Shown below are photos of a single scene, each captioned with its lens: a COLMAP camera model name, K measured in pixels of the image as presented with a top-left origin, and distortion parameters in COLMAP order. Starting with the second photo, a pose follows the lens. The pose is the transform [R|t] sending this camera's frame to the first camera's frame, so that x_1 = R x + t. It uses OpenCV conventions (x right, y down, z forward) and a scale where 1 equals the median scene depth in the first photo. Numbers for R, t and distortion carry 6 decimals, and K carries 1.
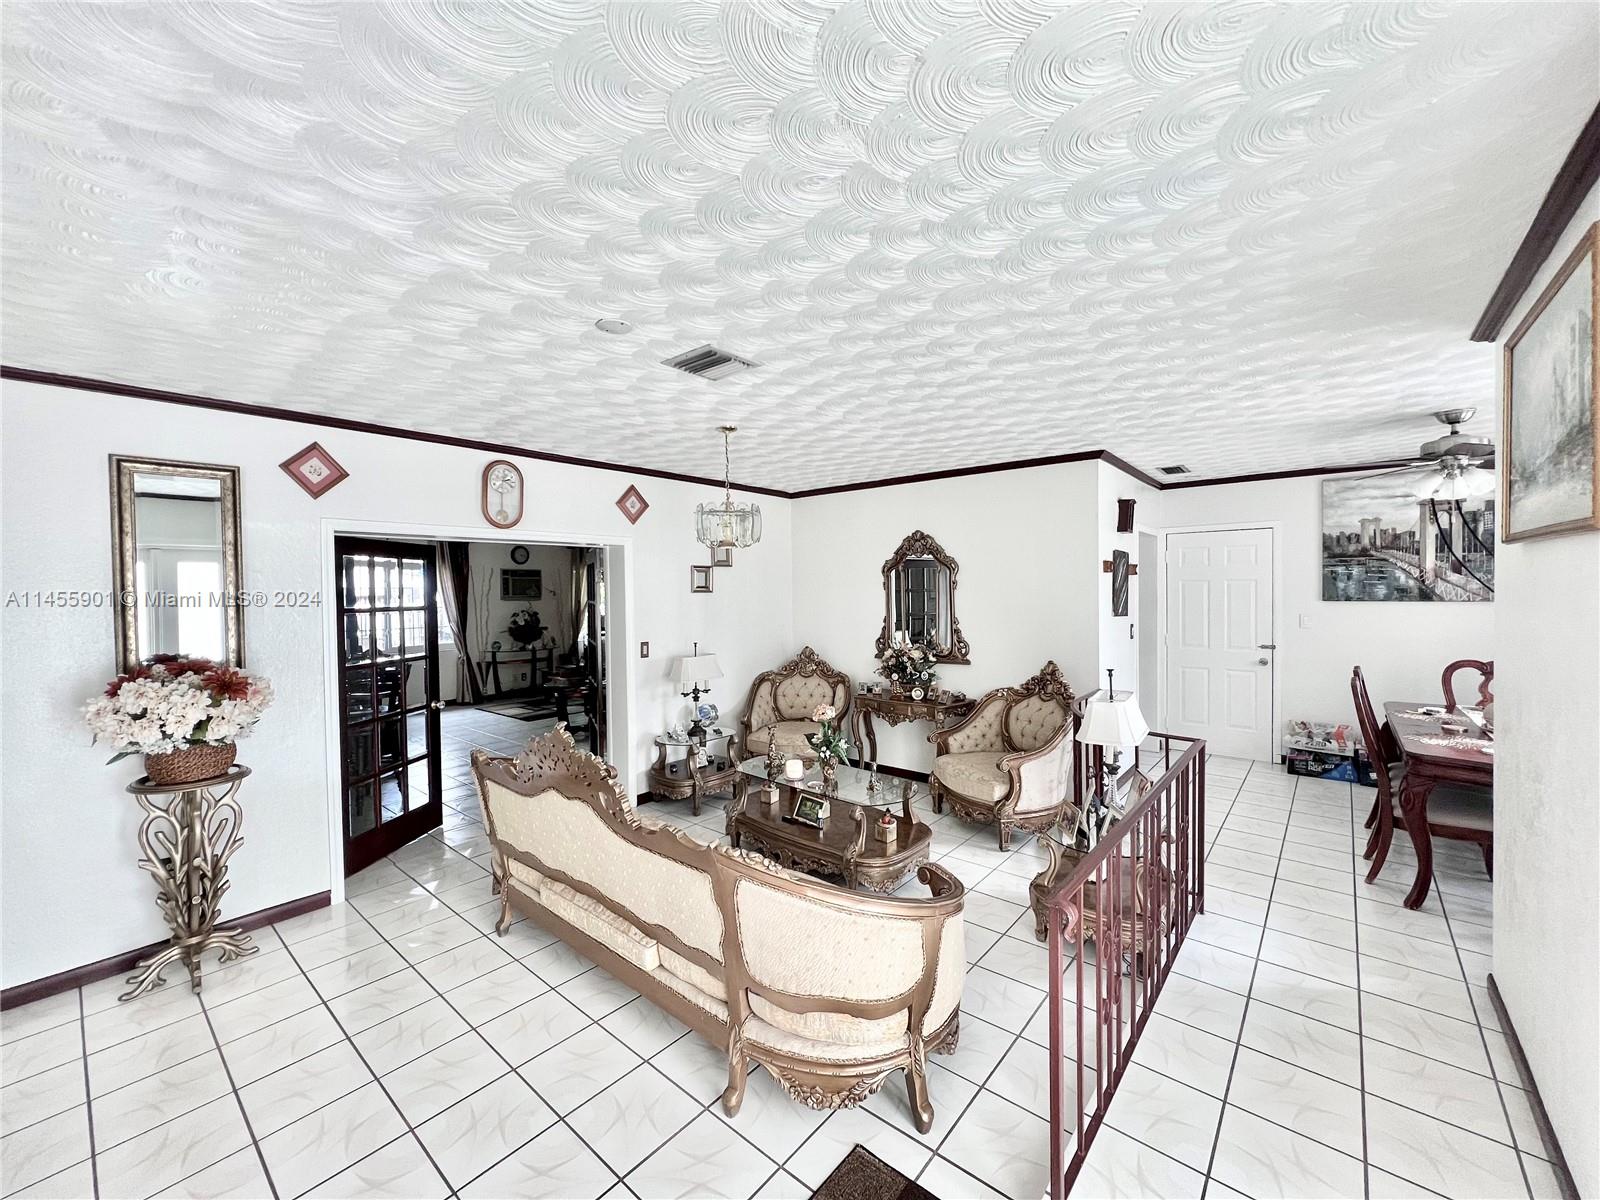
lens RADIAL K [[638.5, 0, 800.8], [0, 638.5, 602.9], [0, 0, 1]] dist [-0.000319, 0.000479]
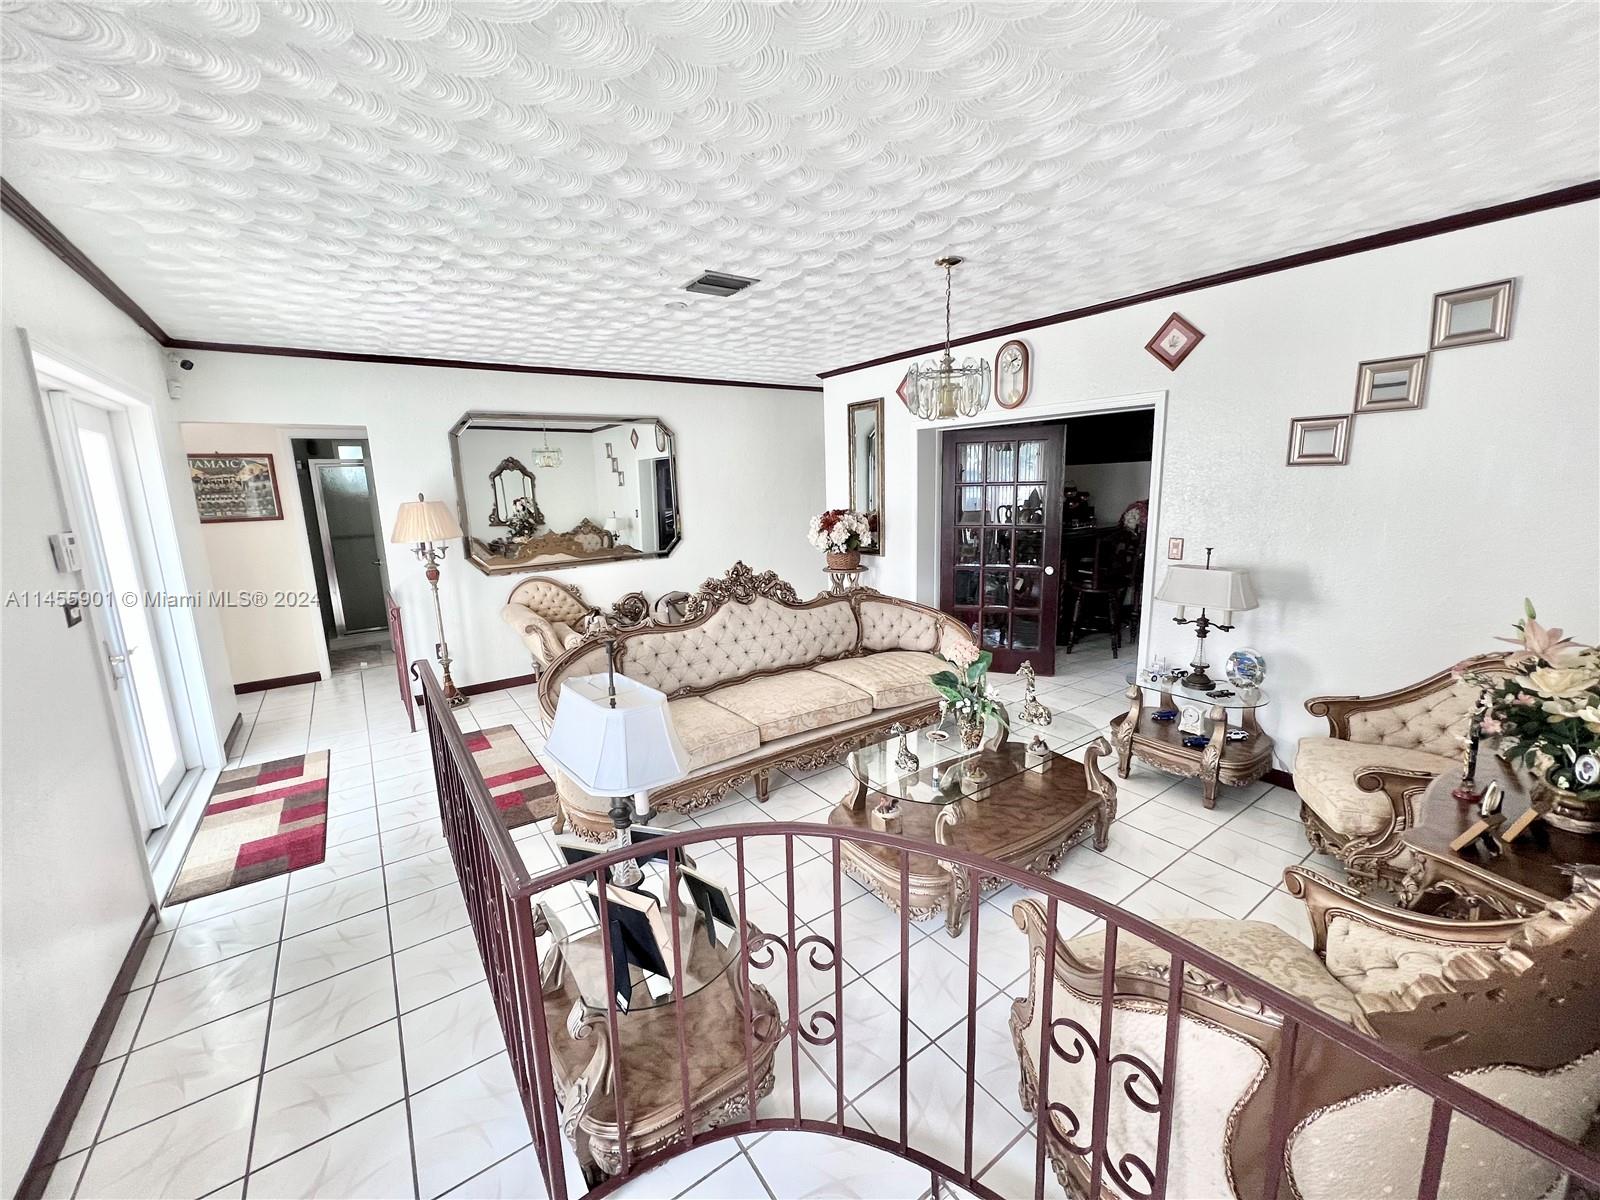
lens RADIAL K [[638.5, 0, 801.3], [0, 638.5, 596.7], [0, 0, 1]] dist [-0.000319, 0.000479]
pose [[-0.251116, 0.209061, -0.945111, 0.567029], [0.026172, 0.977507, 0.209273, -0.036217], [0.967603, 0.027816, -0.250939, 0.782036]]
